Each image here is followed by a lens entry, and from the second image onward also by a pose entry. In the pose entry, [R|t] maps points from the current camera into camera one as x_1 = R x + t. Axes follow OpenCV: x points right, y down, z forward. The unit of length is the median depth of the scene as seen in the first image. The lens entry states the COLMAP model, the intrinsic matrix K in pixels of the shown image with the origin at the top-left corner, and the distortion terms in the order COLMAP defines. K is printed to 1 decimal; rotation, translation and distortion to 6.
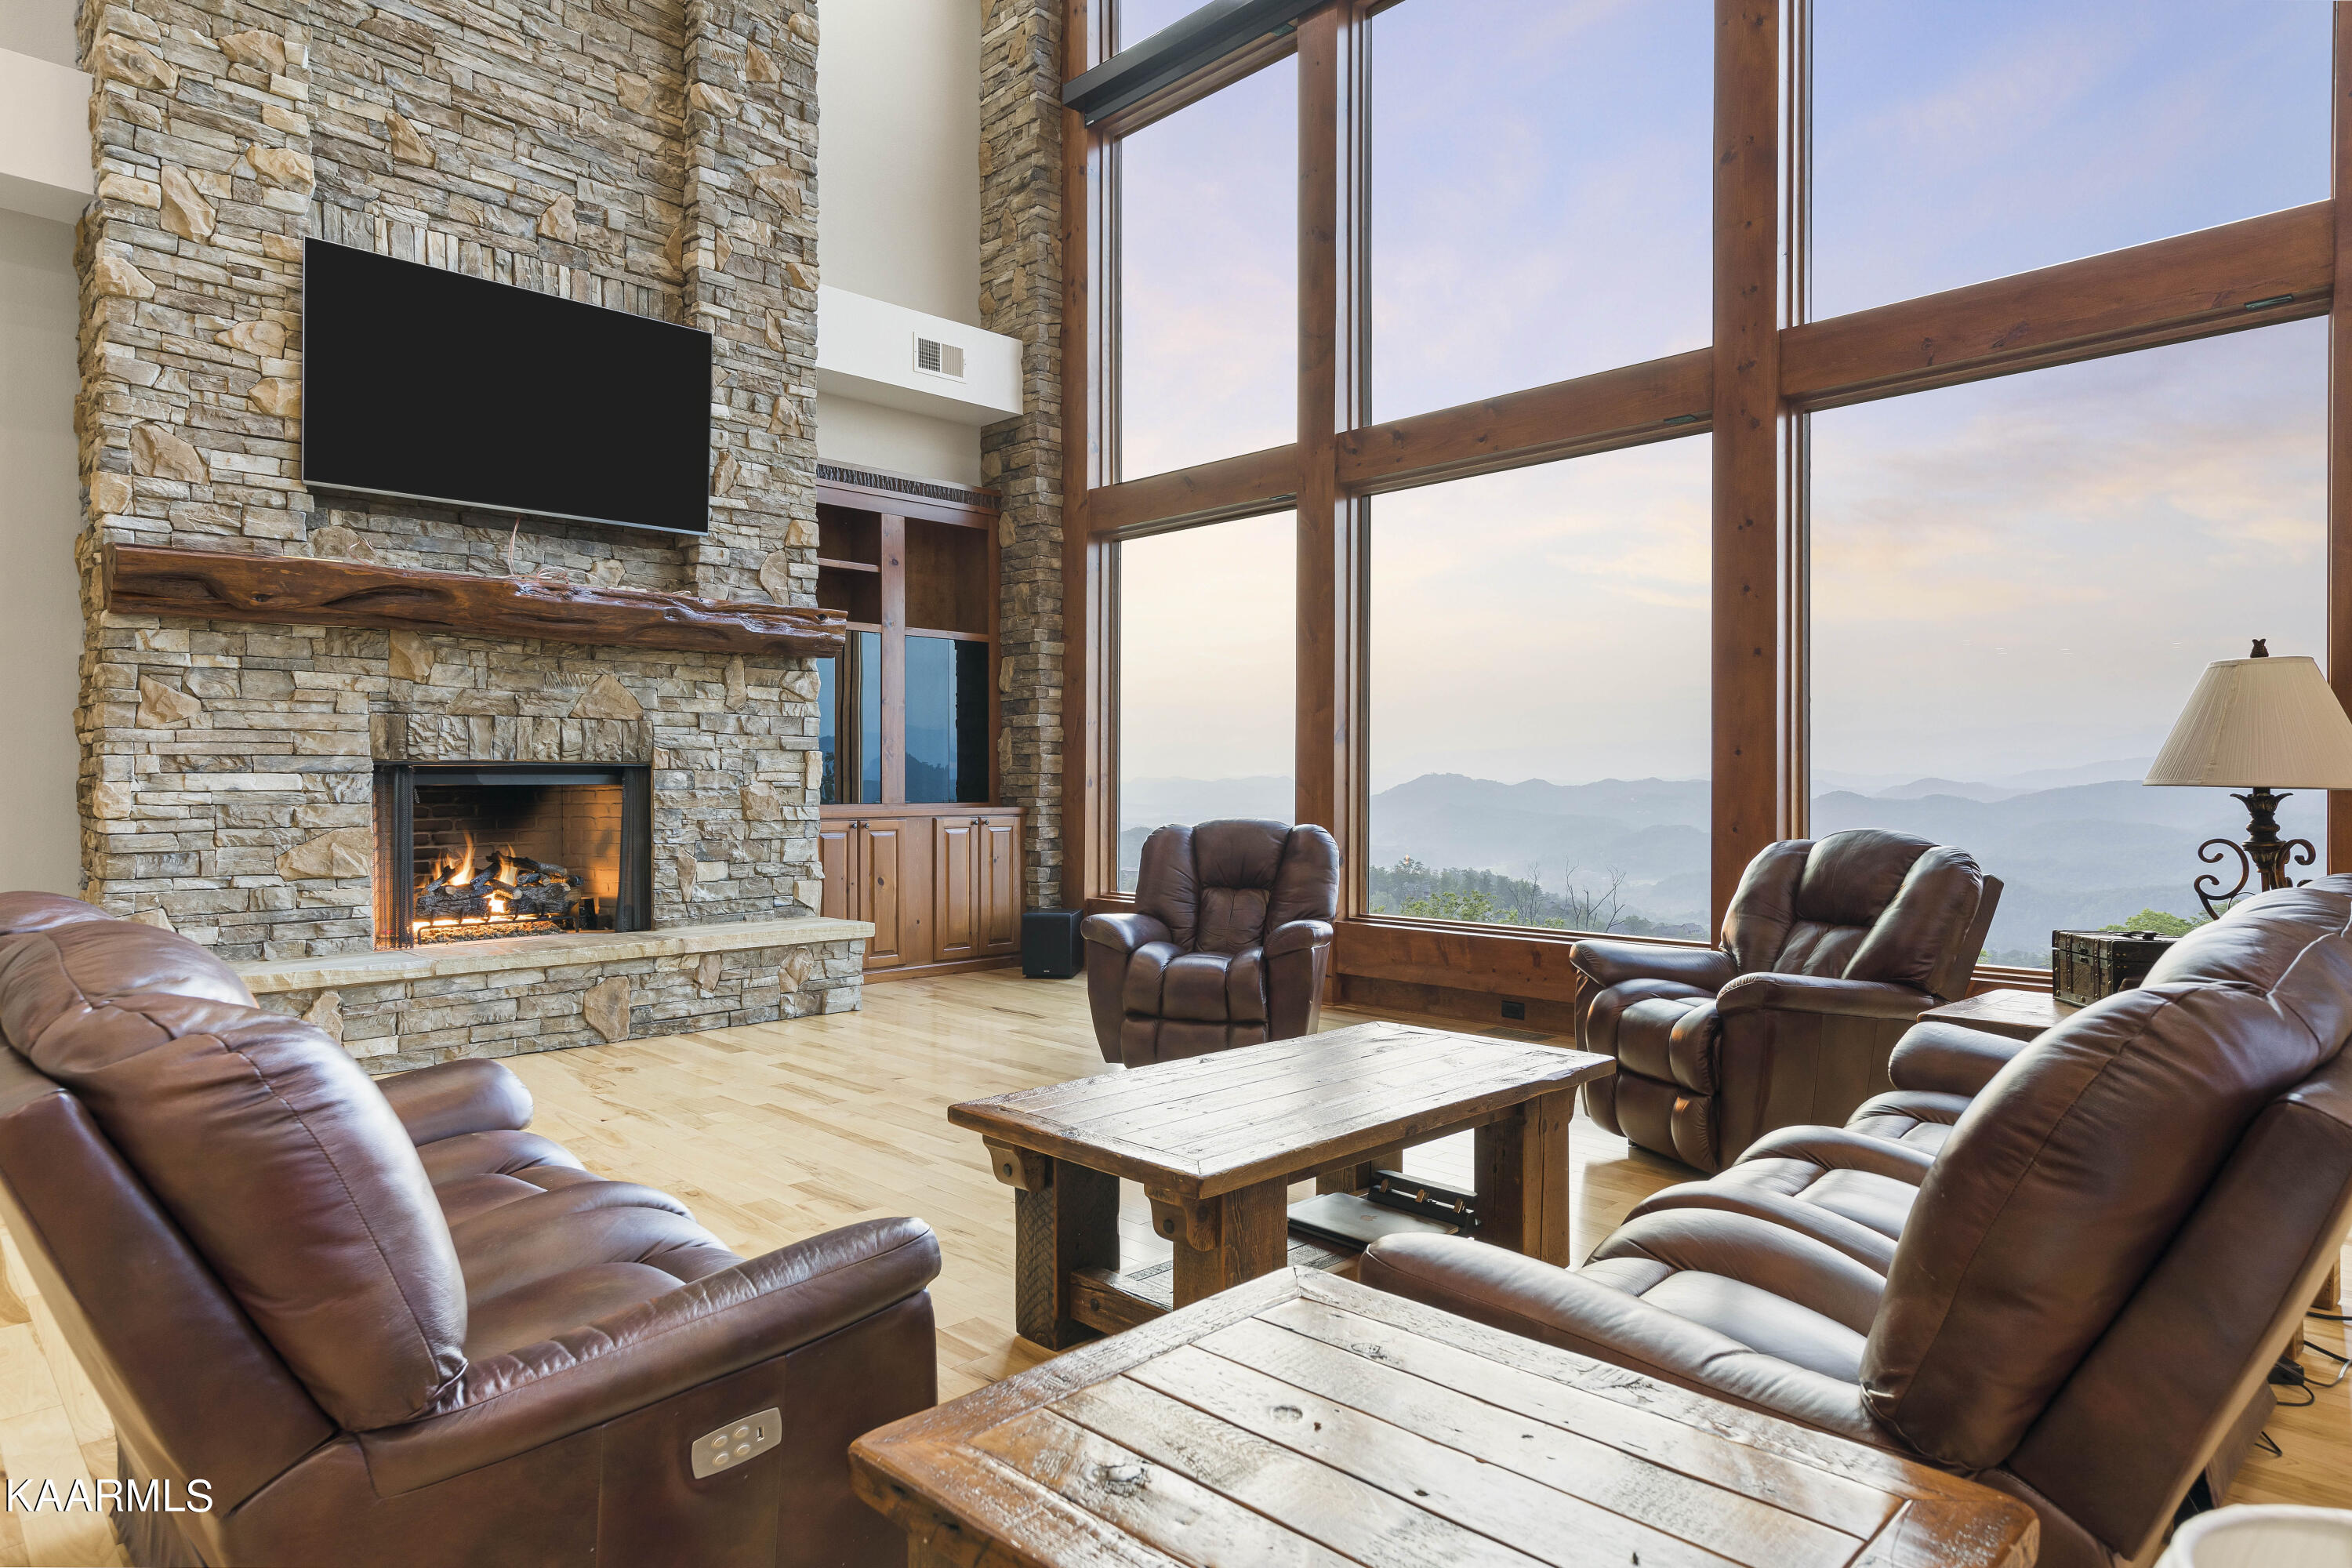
lens RADIAL K [[1371.9, 0, 1169.0], [0, 1371.9, 790.1], [0, 0, 1]] dist [0.001660, 0.000489]
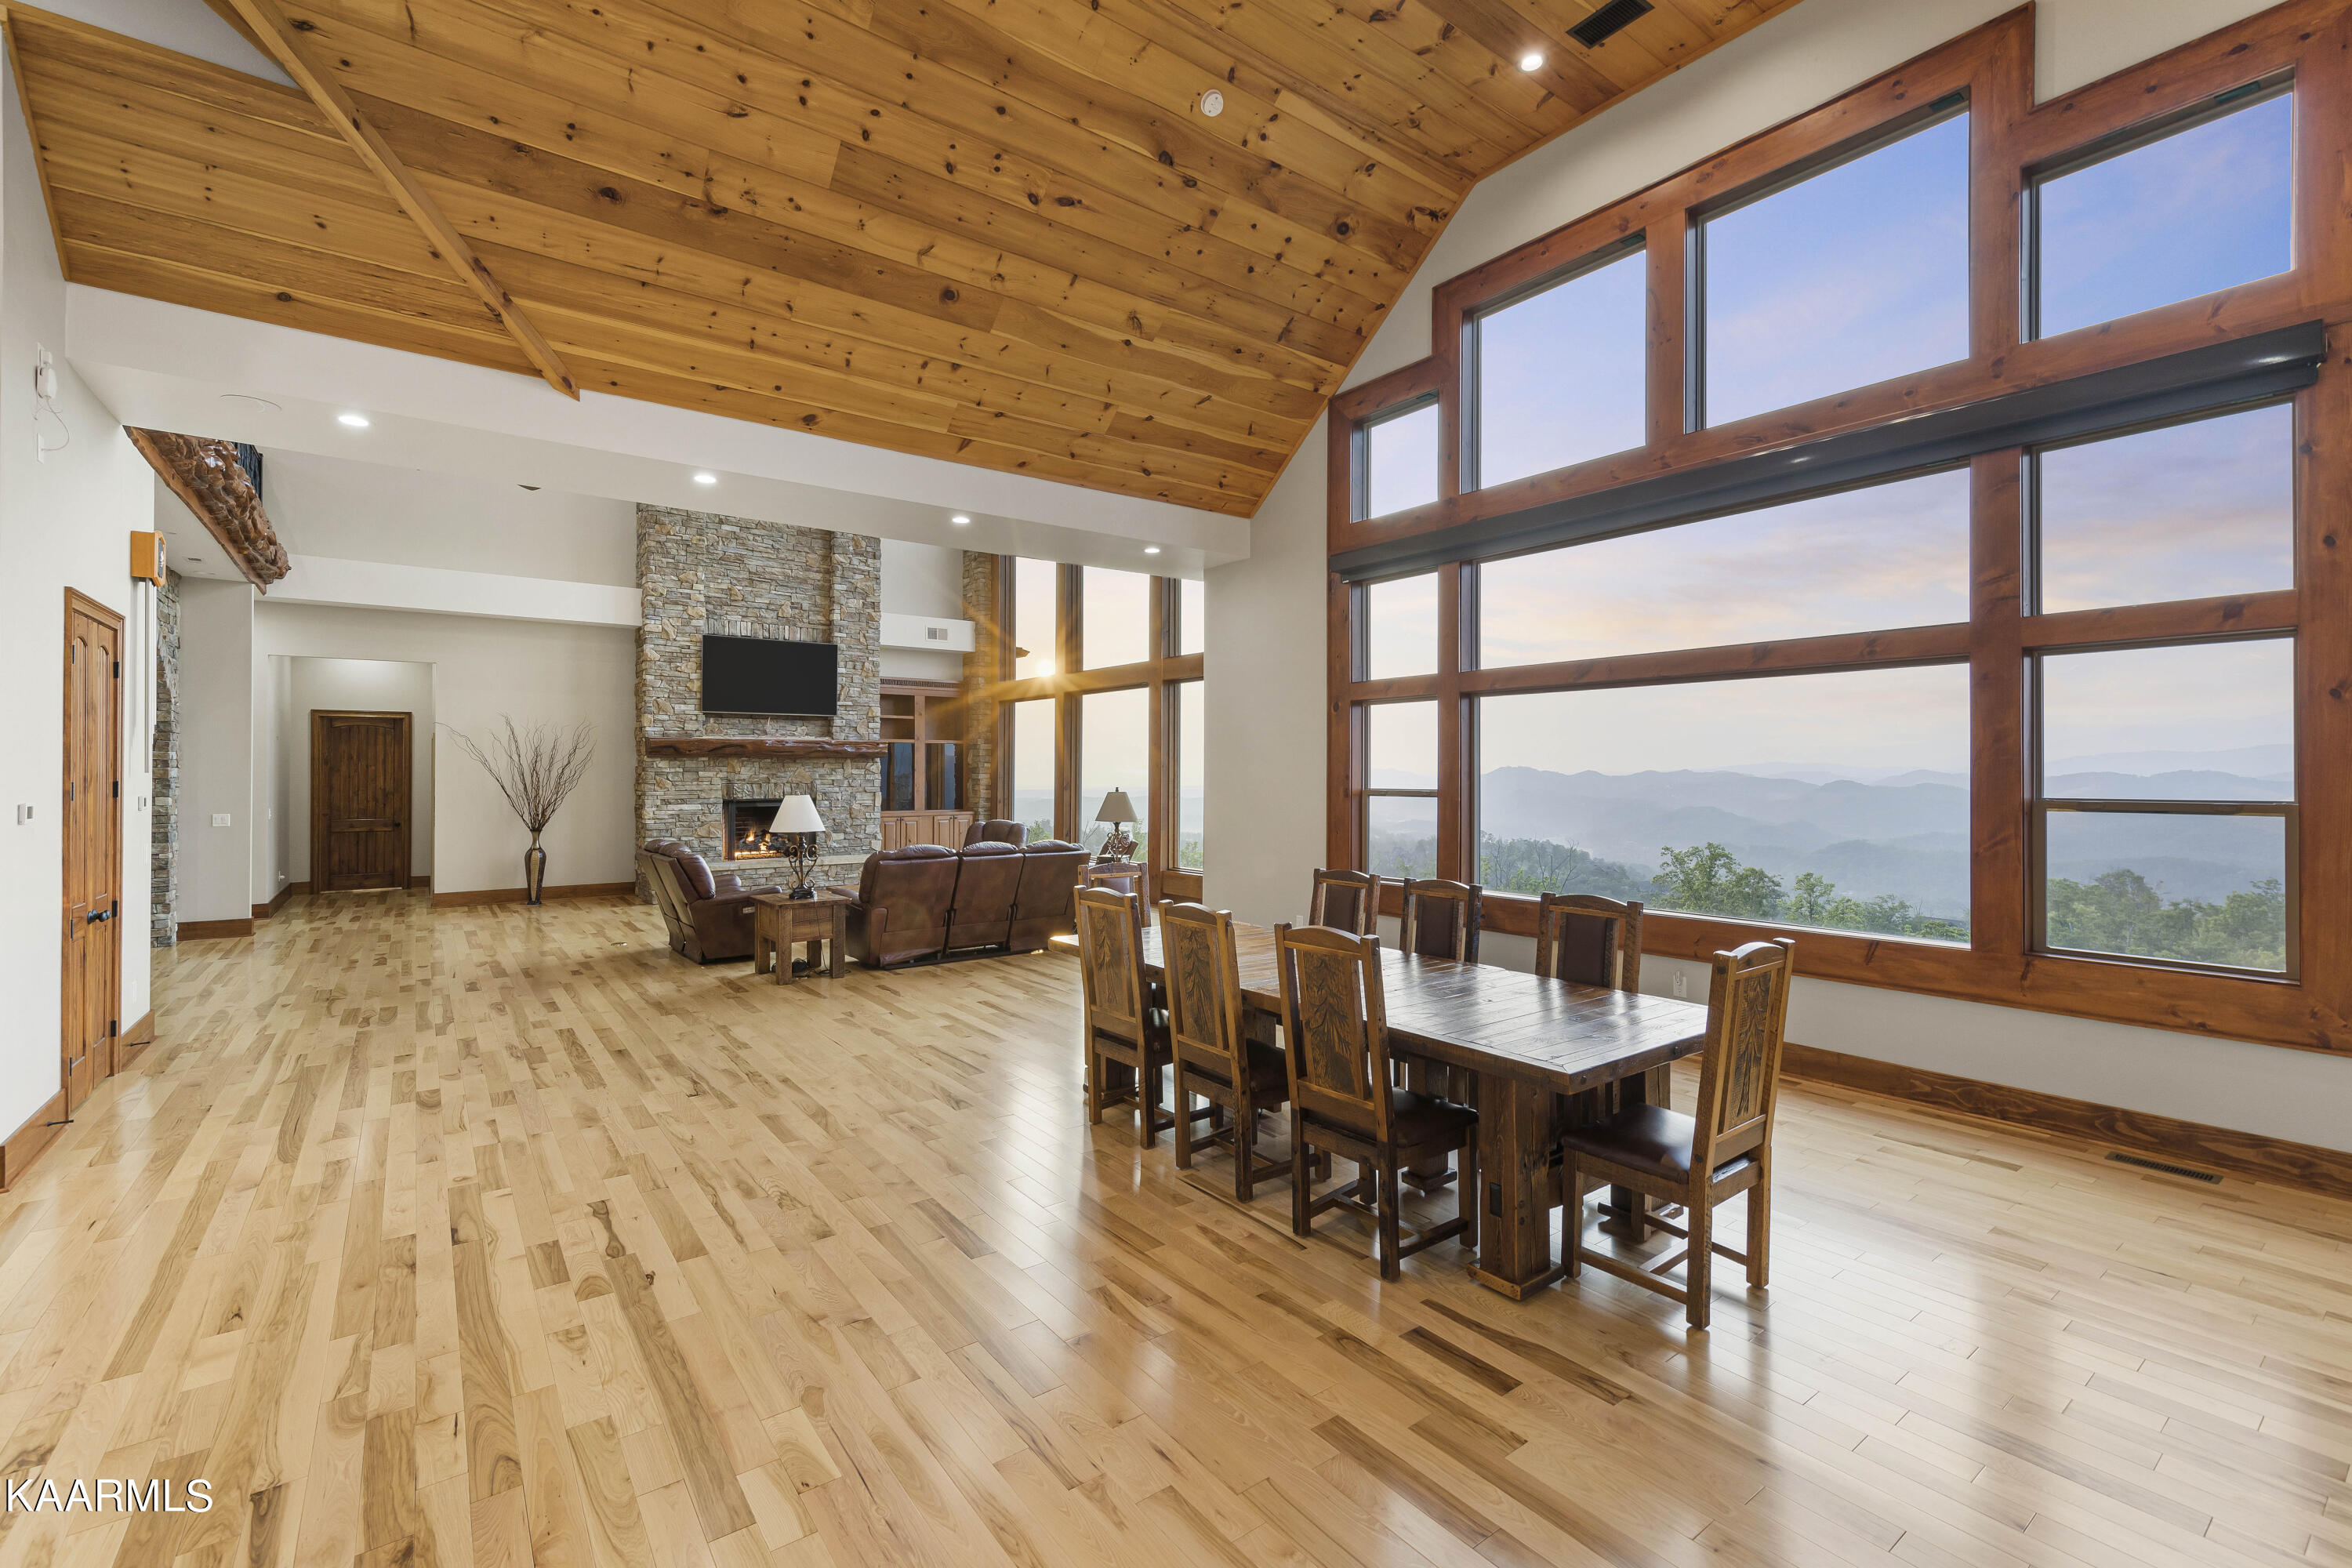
lens RADIAL K [[1013.6, 0, 1168.7], [0, 1013.6, 770.5], [0, 0, 1]] dist [0.002117, 0.000327]
pose [[0.990960, 0.001477, -0.134152, 0.660587], [-0.002465, 0.999971, -0.007198, -0.067092], [0.134138, 0.007463, 0.990935, -1.031739]]
